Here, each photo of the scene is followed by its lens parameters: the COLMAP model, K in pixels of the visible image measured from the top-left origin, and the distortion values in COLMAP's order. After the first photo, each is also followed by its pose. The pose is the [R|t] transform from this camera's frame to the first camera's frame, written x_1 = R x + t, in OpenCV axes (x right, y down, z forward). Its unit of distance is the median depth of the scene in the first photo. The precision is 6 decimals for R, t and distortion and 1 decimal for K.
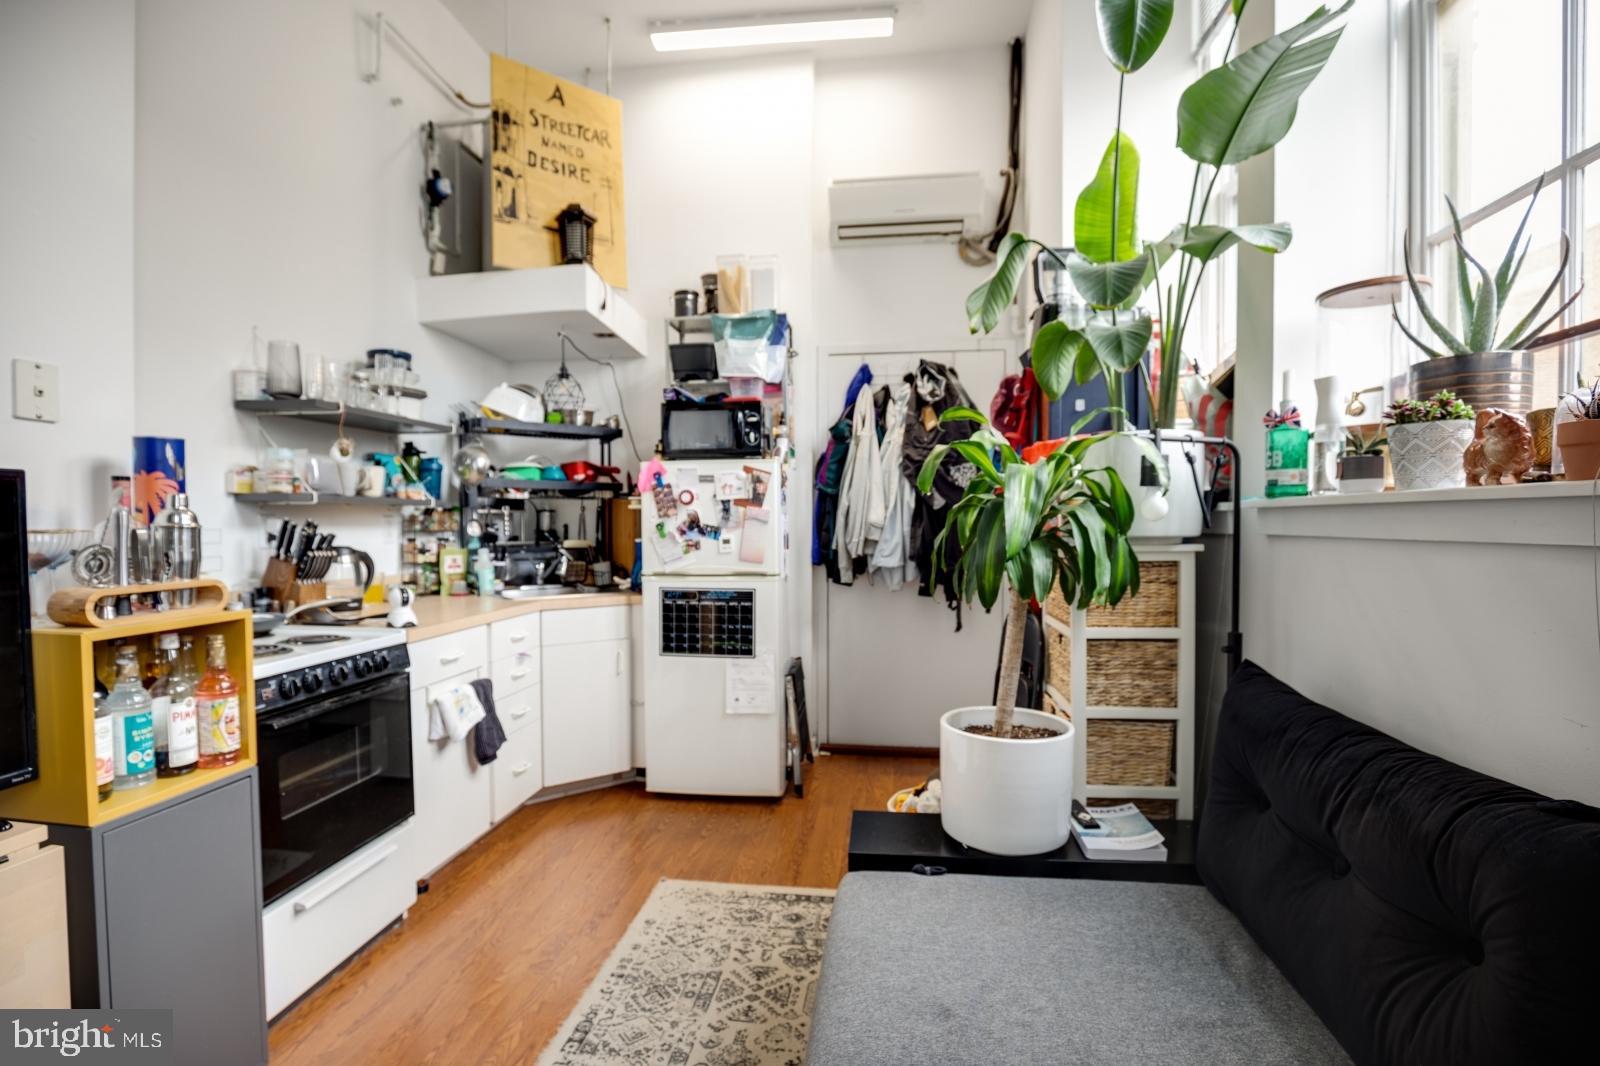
lens RADIAL K [[748.4, 0, 799.6], [0, 748.4, 553.3], [0, 0, 1]] dist [-0.009283, -0.000188]
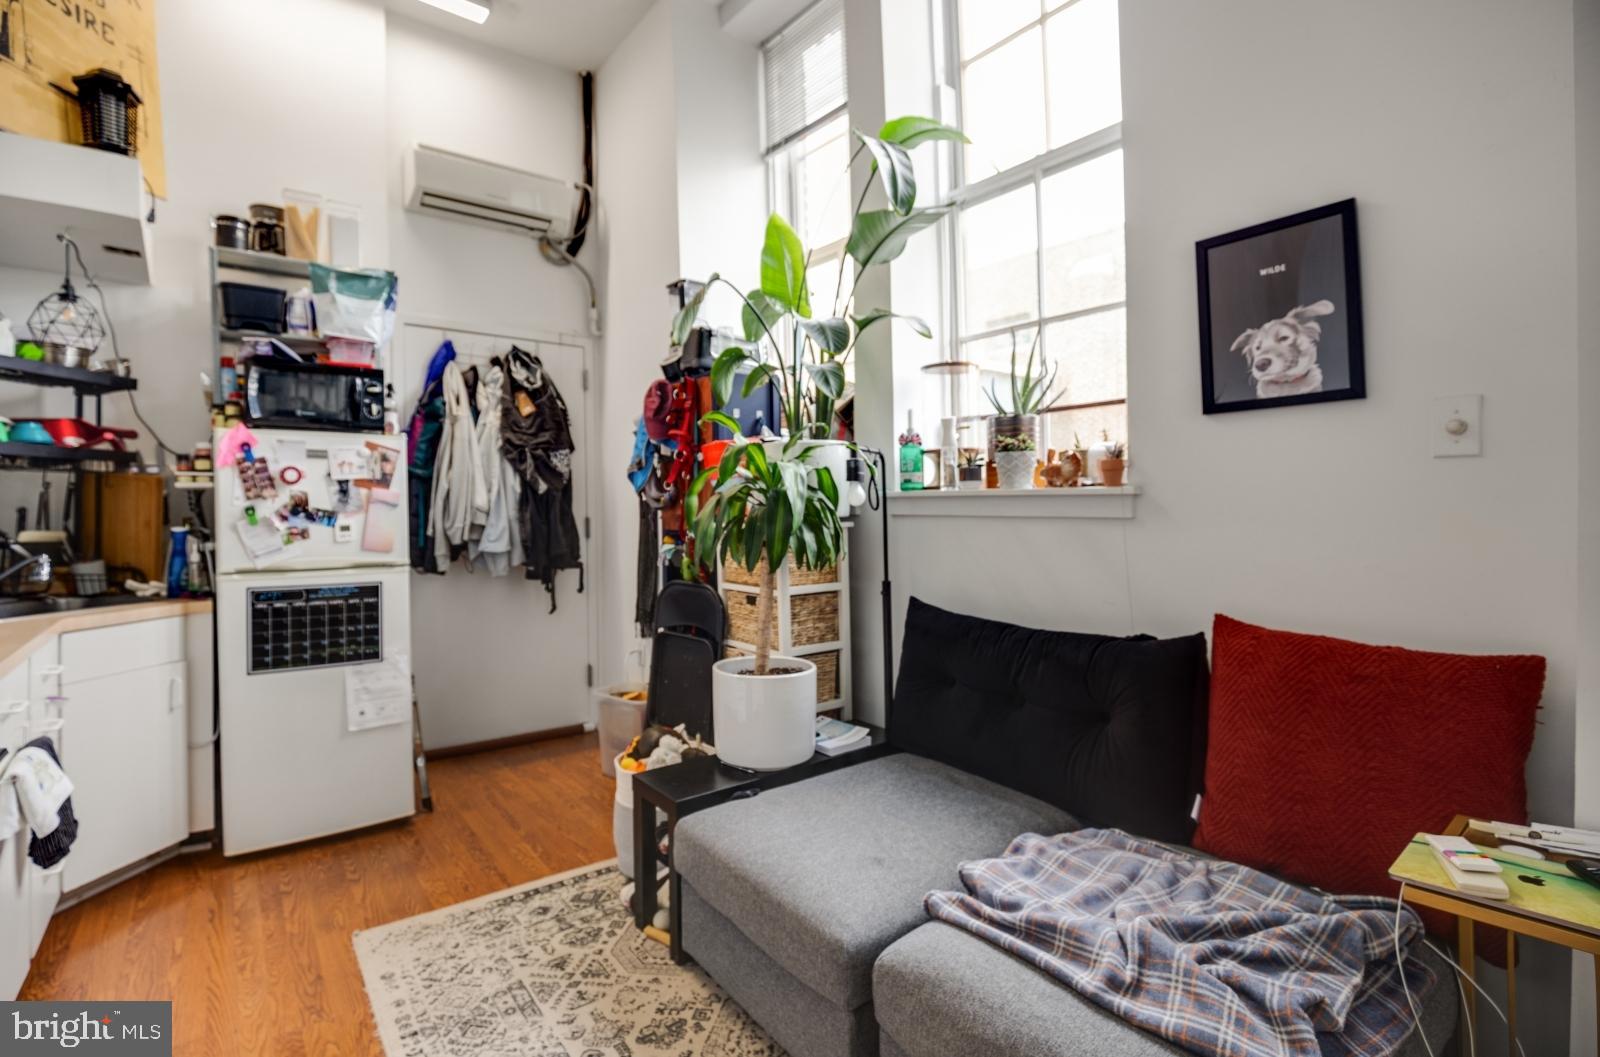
lens RADIAL K [[749.3, 0, 799.6], [0, 749.3, 492.9], [0, 0, 1]] dist [-0.032895, 0.016821]
pose [[0.710750, 0.015019, 0.703284, -0.323252], [0.028405, 0.998344, -0.050027, 0.000968], [-0.702871, 0.055533, 0.709147, 0.033066]]
